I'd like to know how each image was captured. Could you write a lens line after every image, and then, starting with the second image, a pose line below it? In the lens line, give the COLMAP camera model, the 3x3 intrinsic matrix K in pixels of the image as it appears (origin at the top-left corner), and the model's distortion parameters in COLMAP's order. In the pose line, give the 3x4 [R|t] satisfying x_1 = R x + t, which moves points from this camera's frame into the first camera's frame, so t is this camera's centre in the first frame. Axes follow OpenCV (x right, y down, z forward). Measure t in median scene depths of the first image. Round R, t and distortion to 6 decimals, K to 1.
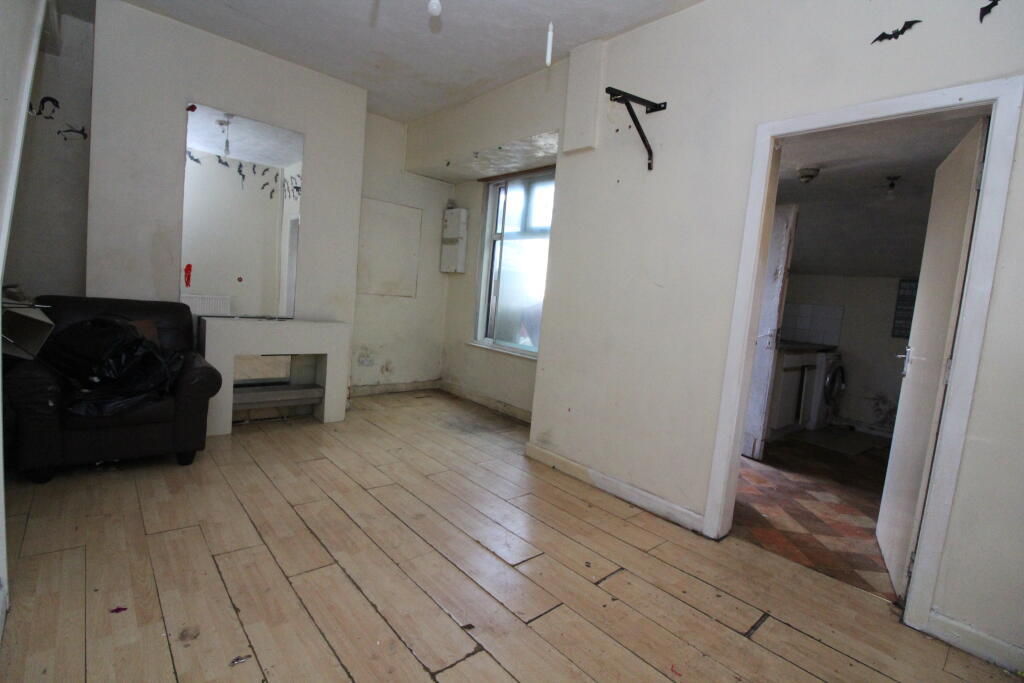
lens RADIAL K [[477.9, 0, 514.8], [0, 477.9, 336.2], [0, 0, 1]] dist [-0.004759, -0.000316]
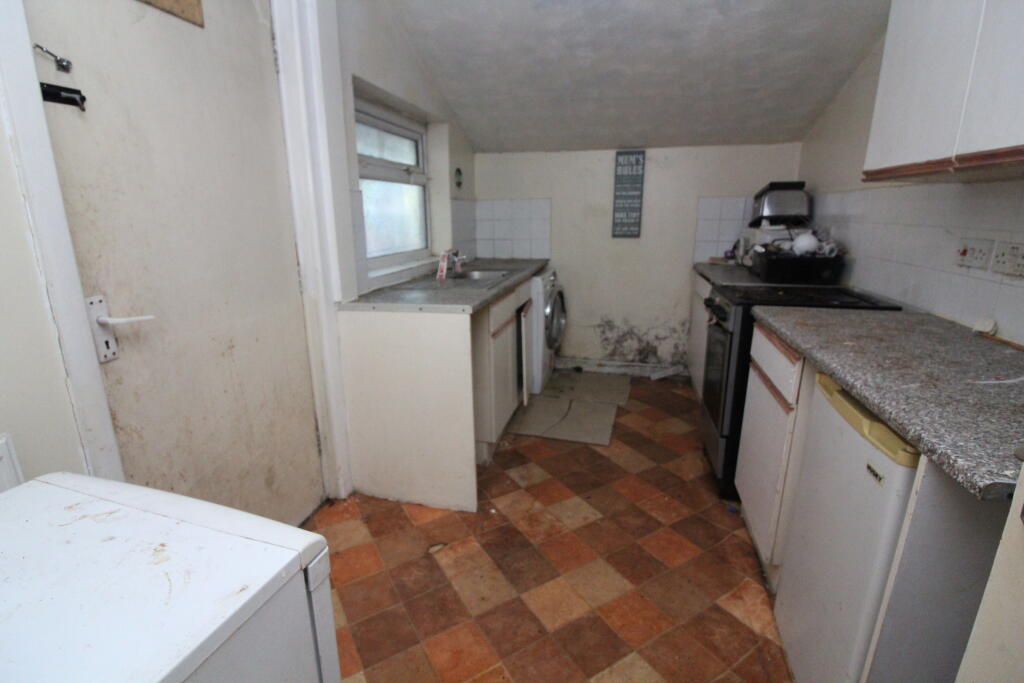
lens RADIAL K [[477.9, 0, 510.8], [0, 477.9, 340.8], [0, 0, 1]] dist [-0.004759, -0.000316]
pose [[0.832000, -0.225717, 0.506783, 0.265940], [0.130955, 0.967581, 0.215959, -0.023090], [-0.539099, -0.113312, 0.834586, 0.462946]]
